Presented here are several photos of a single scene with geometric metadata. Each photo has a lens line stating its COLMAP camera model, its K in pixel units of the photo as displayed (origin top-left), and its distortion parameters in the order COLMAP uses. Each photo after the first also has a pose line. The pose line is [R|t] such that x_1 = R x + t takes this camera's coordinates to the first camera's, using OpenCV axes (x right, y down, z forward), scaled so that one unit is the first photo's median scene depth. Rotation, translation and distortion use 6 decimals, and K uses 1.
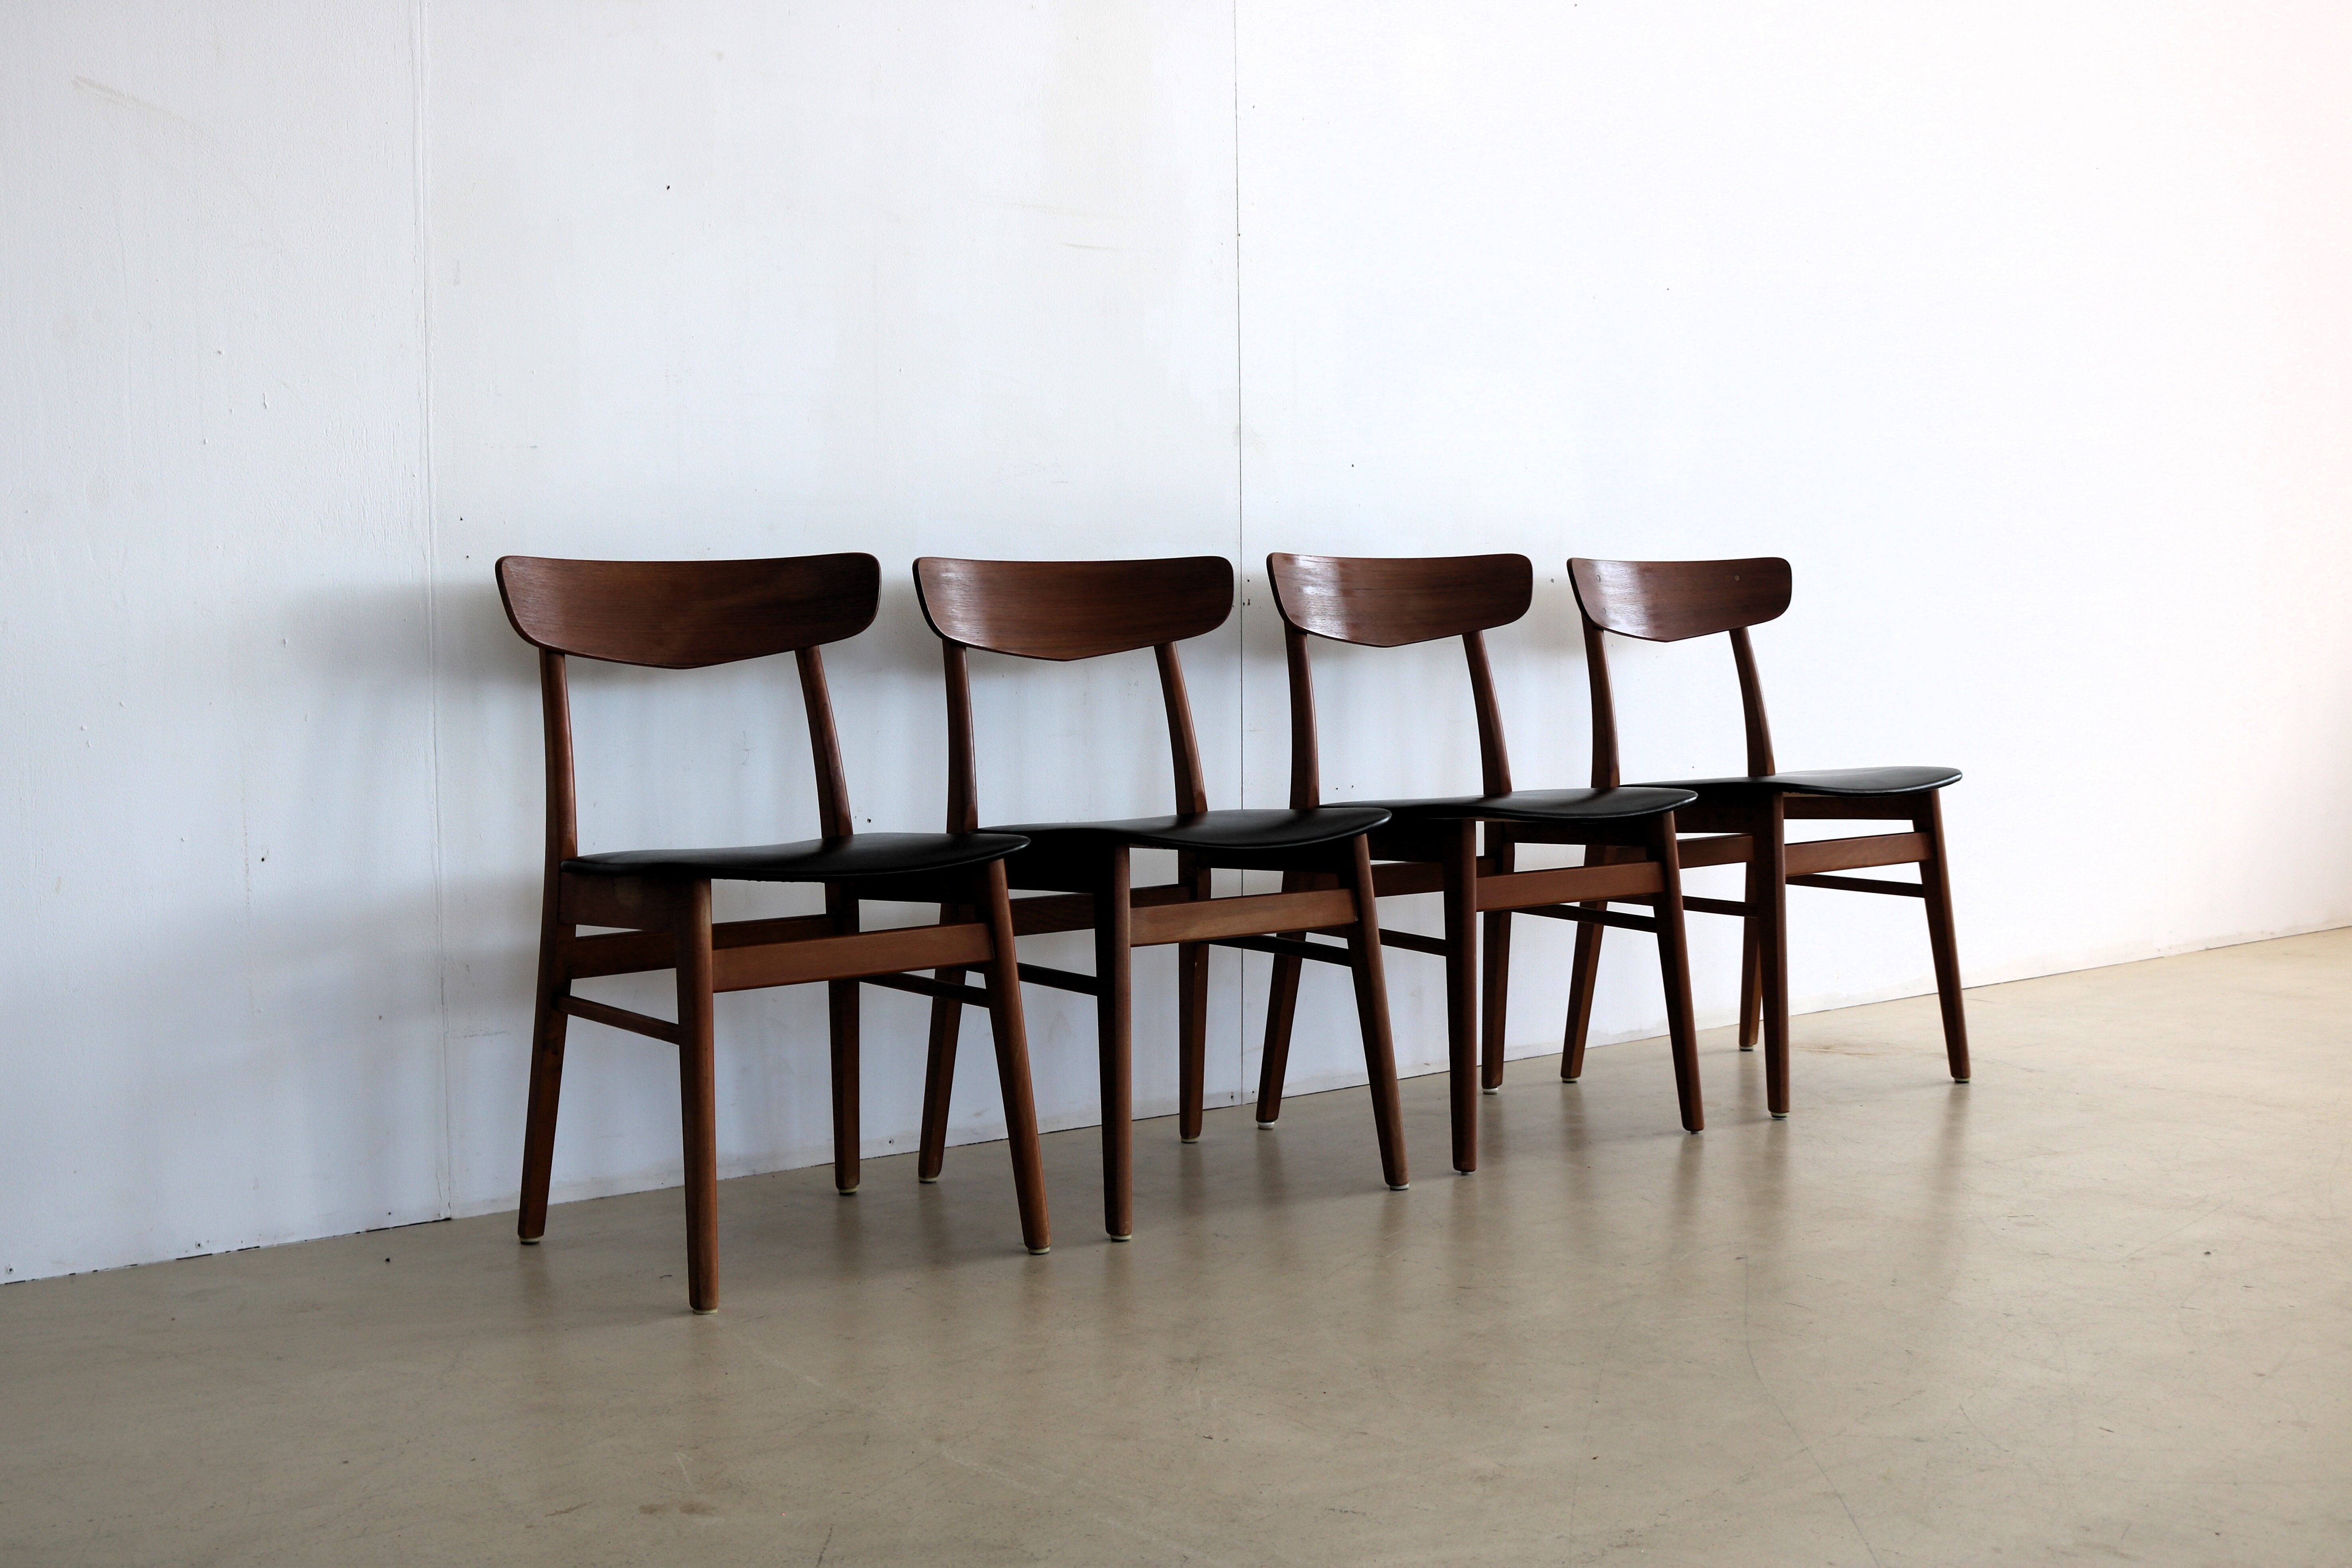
lens RADIAL K [[2874.9, 0, 1258.5], [0, 2874.9, 725.8], [0, 0, 1]] dist [-0.062277, 0.015487]
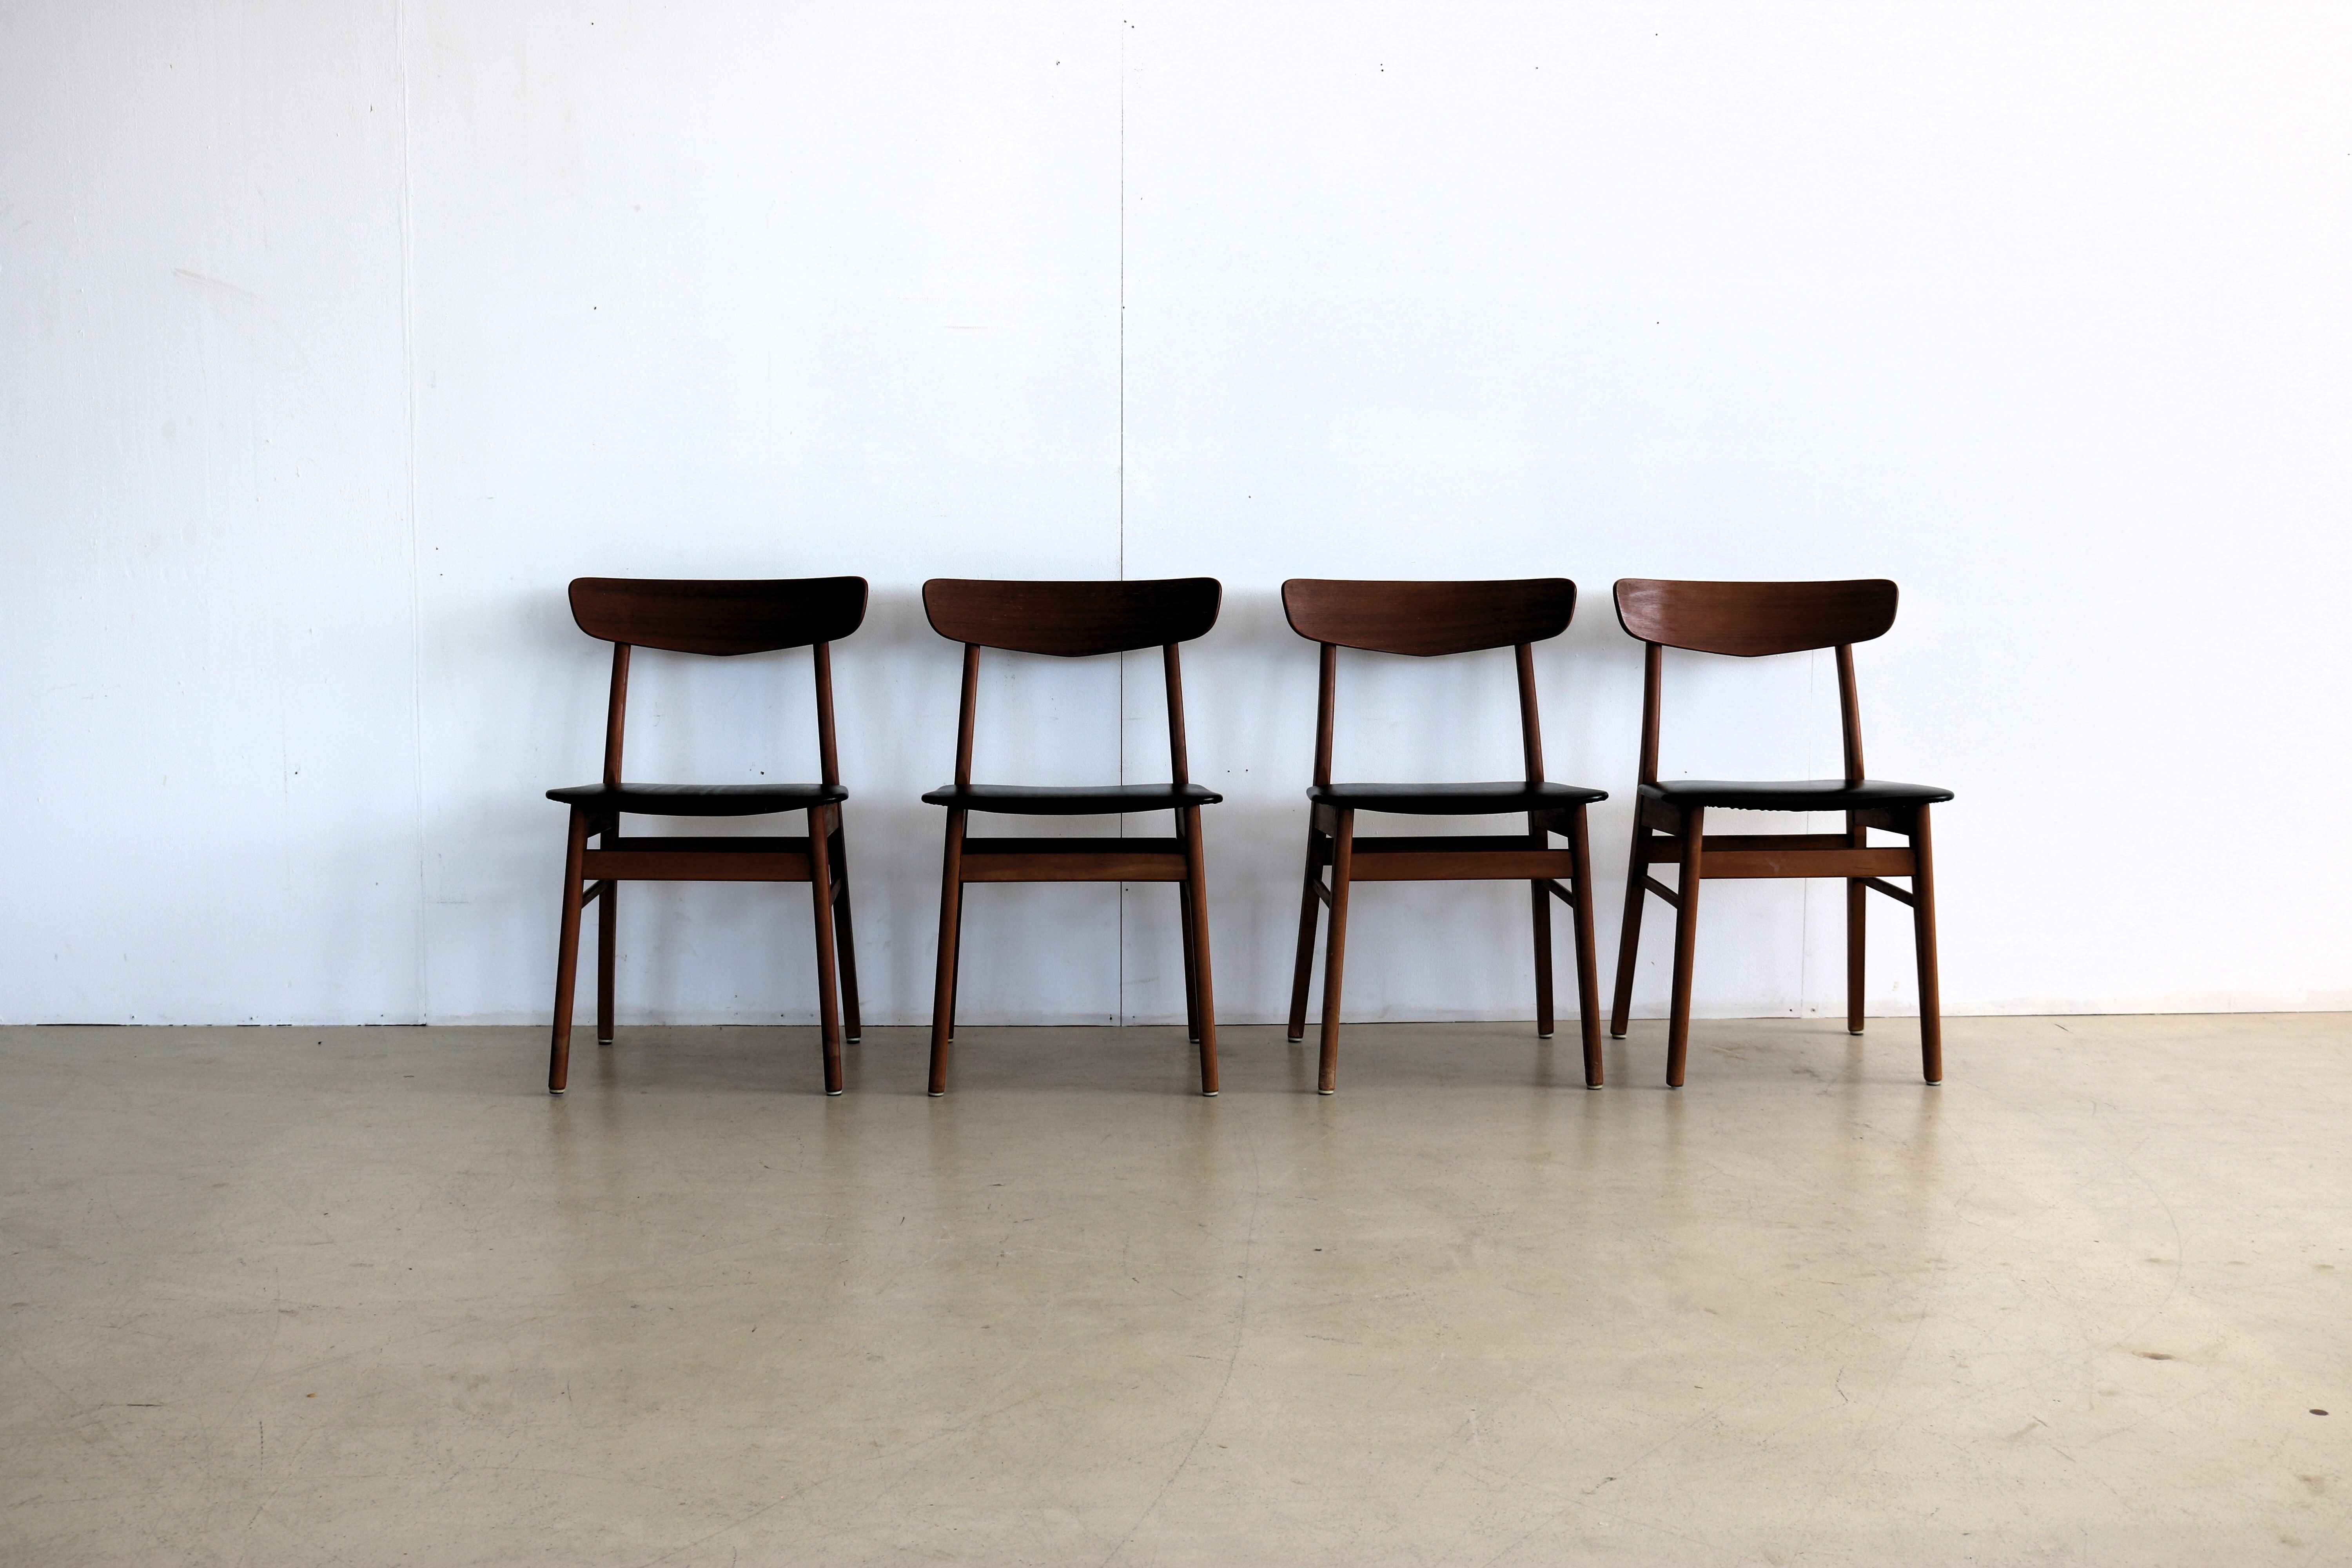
lens RADIAL K [[1818.4, 0, 1256.8], [0, 1818.4, 717.5], [0, 0, 1]] dist [0.003285, -0.088705]
pose [[0.816855, 0.045827, -0.575019, 0.338409], [-0.036865, 0.998949, 0.027242, -0.015186], [0.575663, -0.001055, 0.817686, 0.274020]]
